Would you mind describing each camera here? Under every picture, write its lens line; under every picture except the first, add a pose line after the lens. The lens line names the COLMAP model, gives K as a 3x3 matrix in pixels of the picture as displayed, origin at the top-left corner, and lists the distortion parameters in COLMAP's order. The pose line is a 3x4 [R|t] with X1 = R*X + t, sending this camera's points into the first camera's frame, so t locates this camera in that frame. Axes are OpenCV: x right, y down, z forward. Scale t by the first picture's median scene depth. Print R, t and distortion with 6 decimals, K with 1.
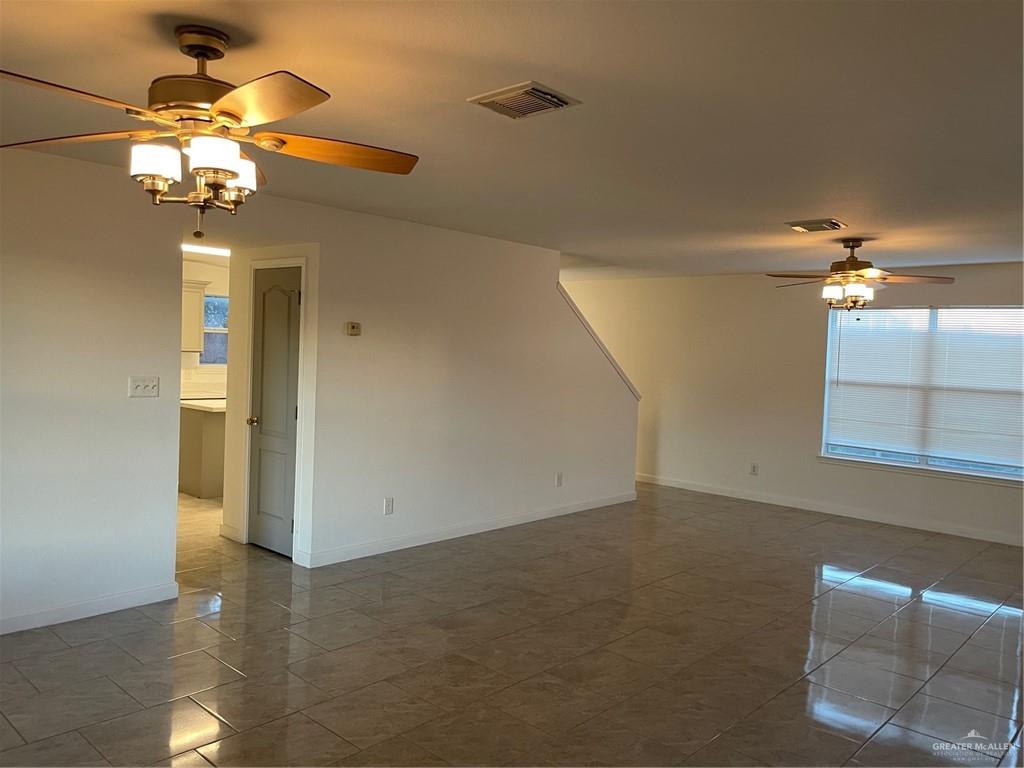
lens RADIAL K [[779.6, 0, 516.6], [0, 779.6, 368.7], [0, 0, 1]] dist [0.034090, -0.000874]
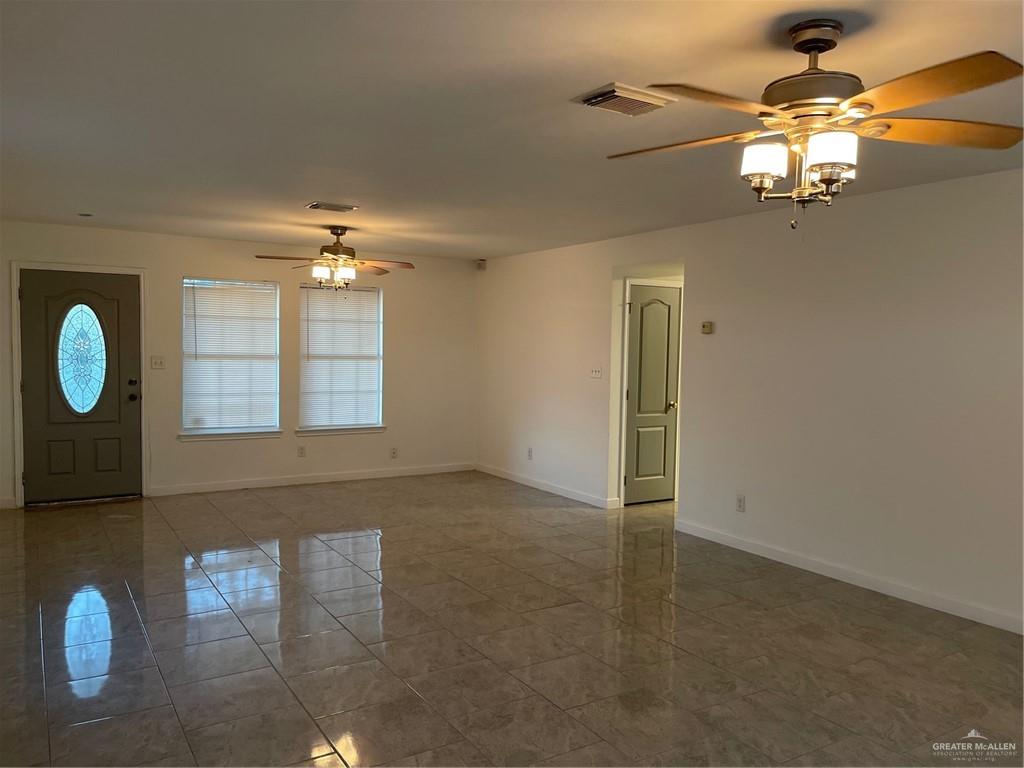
lens RADIAL K [[805.4, 0, 531.3], [0, 805.4, 387.6], [0, 0, 1]] dist [0.098970, -0.134175]
pose [[-0.276874, 0.008719, -0.960867, 1.102967], [-0.052489, 0.998329, 0.024183, 0.021504], [0.959472, 0.057131, -0.275954, 1.246366]]
